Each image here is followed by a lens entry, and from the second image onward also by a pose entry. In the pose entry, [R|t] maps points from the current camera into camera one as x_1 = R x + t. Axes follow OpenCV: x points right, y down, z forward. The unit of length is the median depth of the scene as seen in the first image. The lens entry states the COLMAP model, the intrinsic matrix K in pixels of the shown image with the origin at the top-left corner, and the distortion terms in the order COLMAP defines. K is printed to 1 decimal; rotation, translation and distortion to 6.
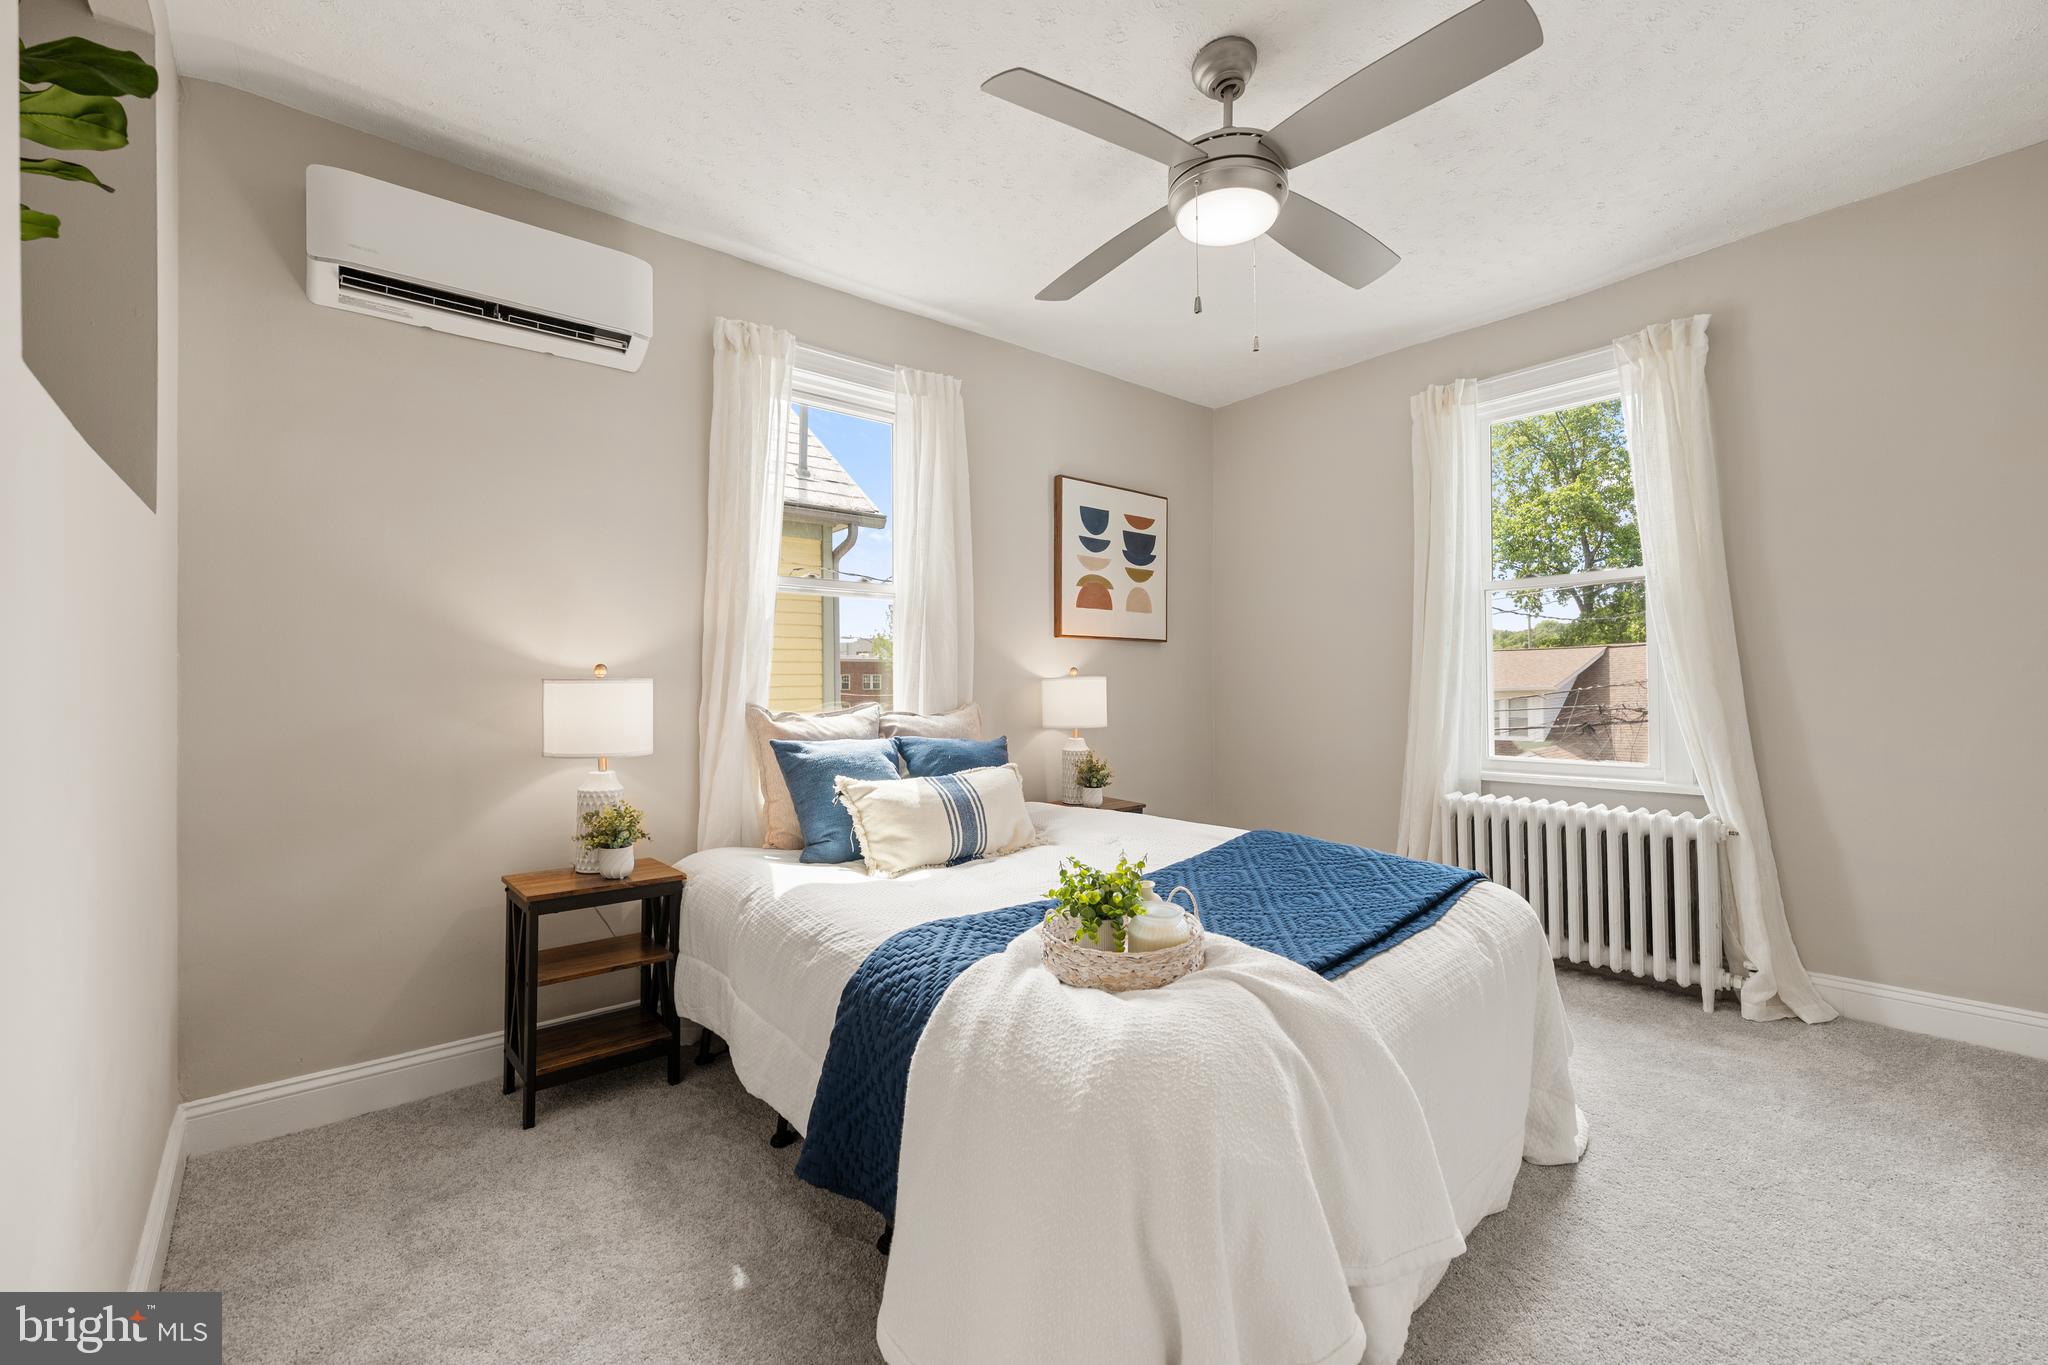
lens RADIAL K [[829.0, 0, 1022.2], [0, 829.0, 685.9], [0, 0, 1]] dist [0.002534, 0.000153]
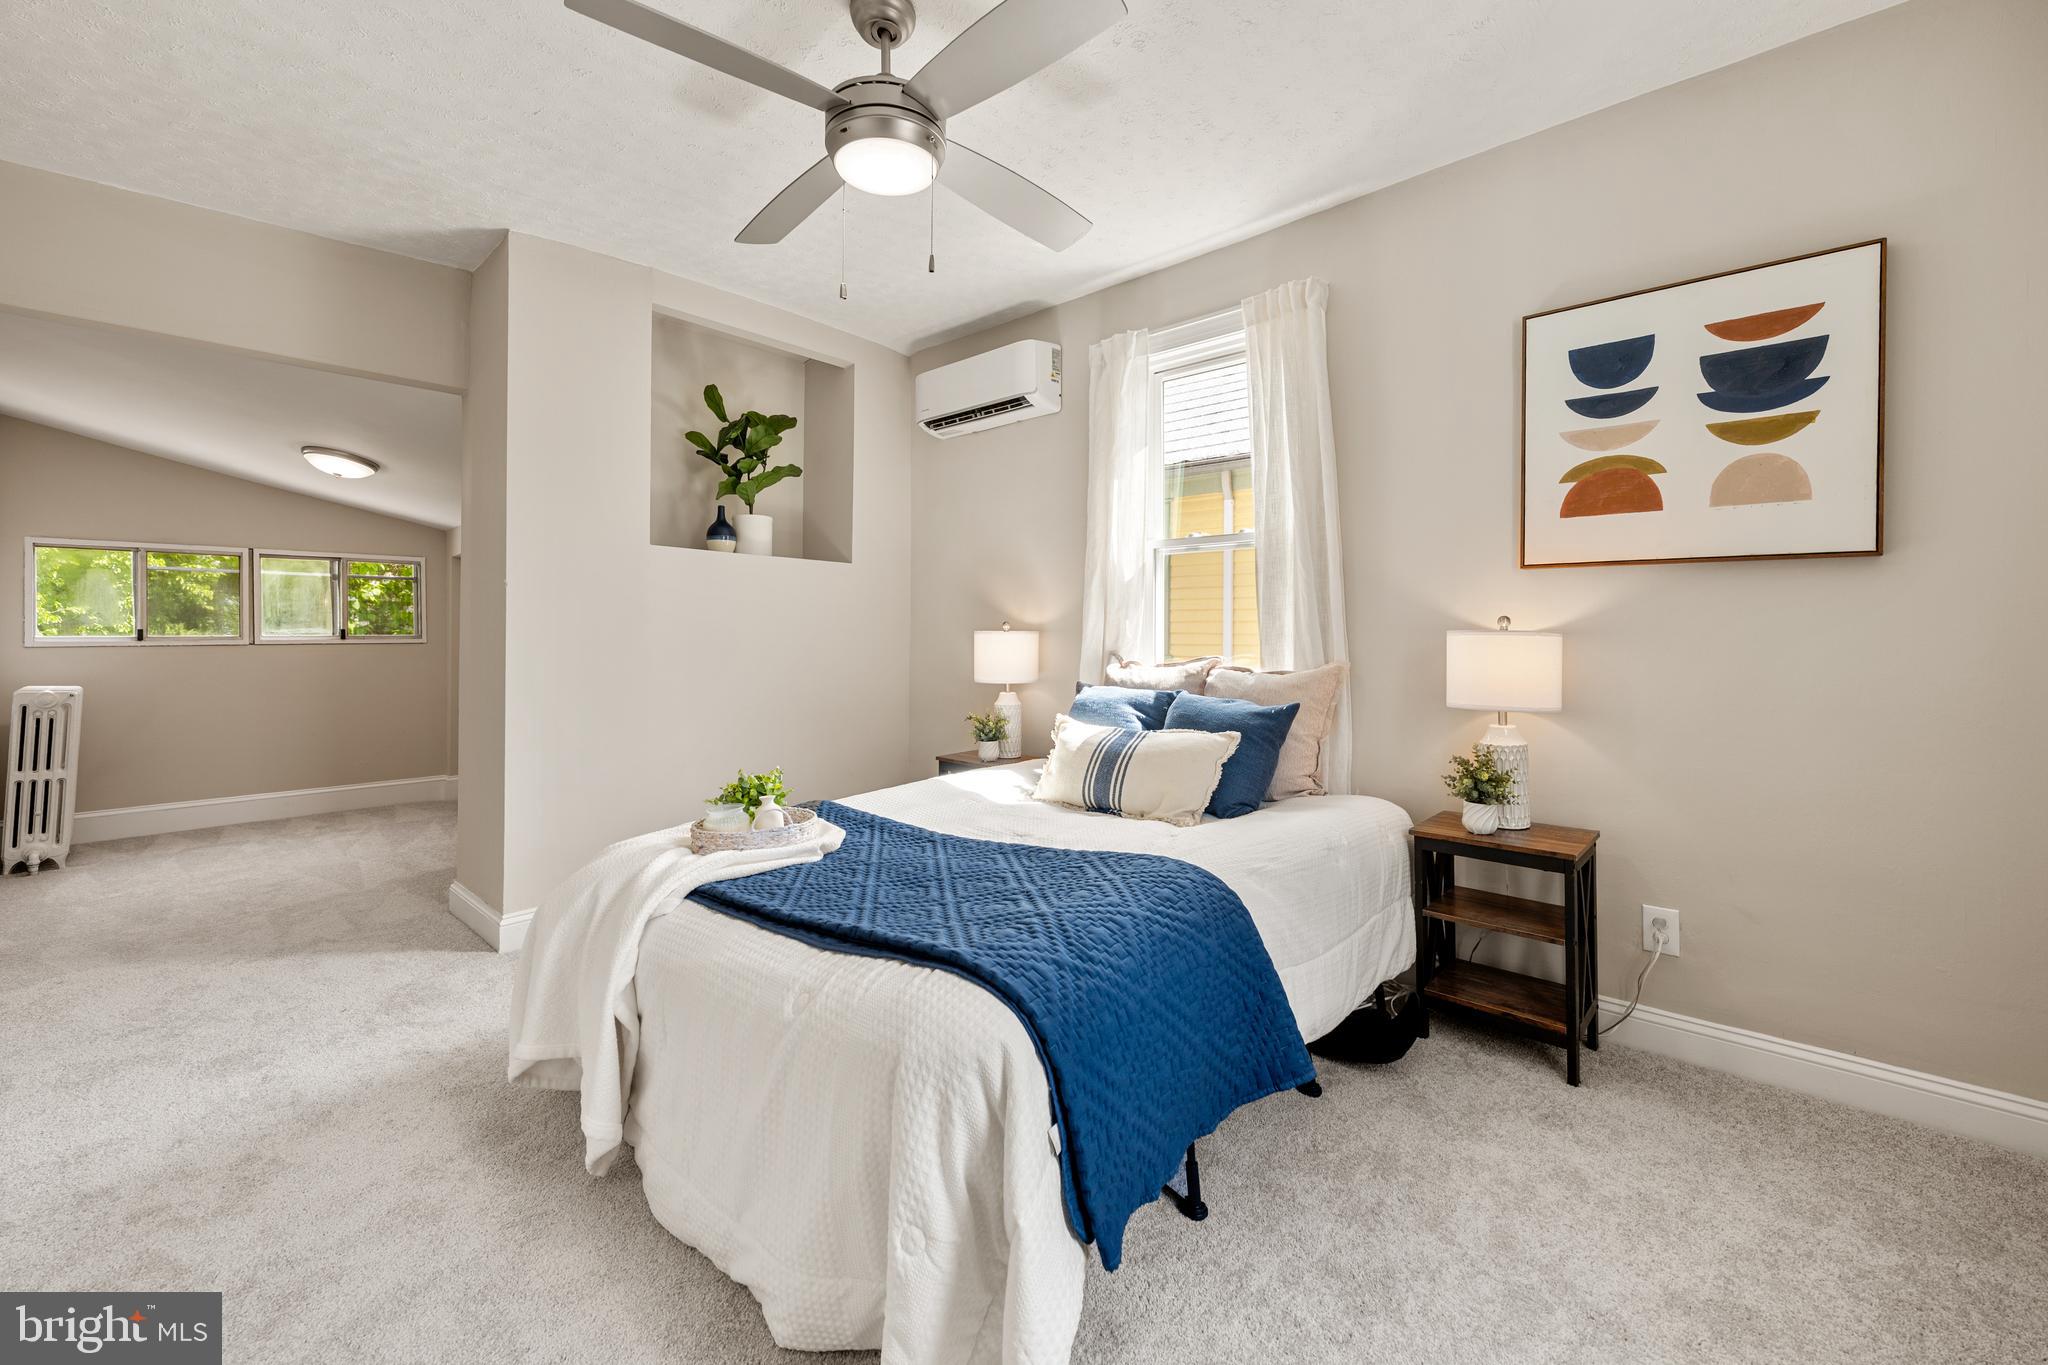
lens RADIAL K [[829.0, 0, 1018.9], [0, 829.0, 632.7], [0, 0, 1]] dist [0.002534, 0.000153]
pose [[0.129697, 0.008177, -0.991520, 0.666535], [-0.007715, 0.999944, 0.007237, -0.011380], [0.991524, 0.006711, 0.129753, 0.552964]]
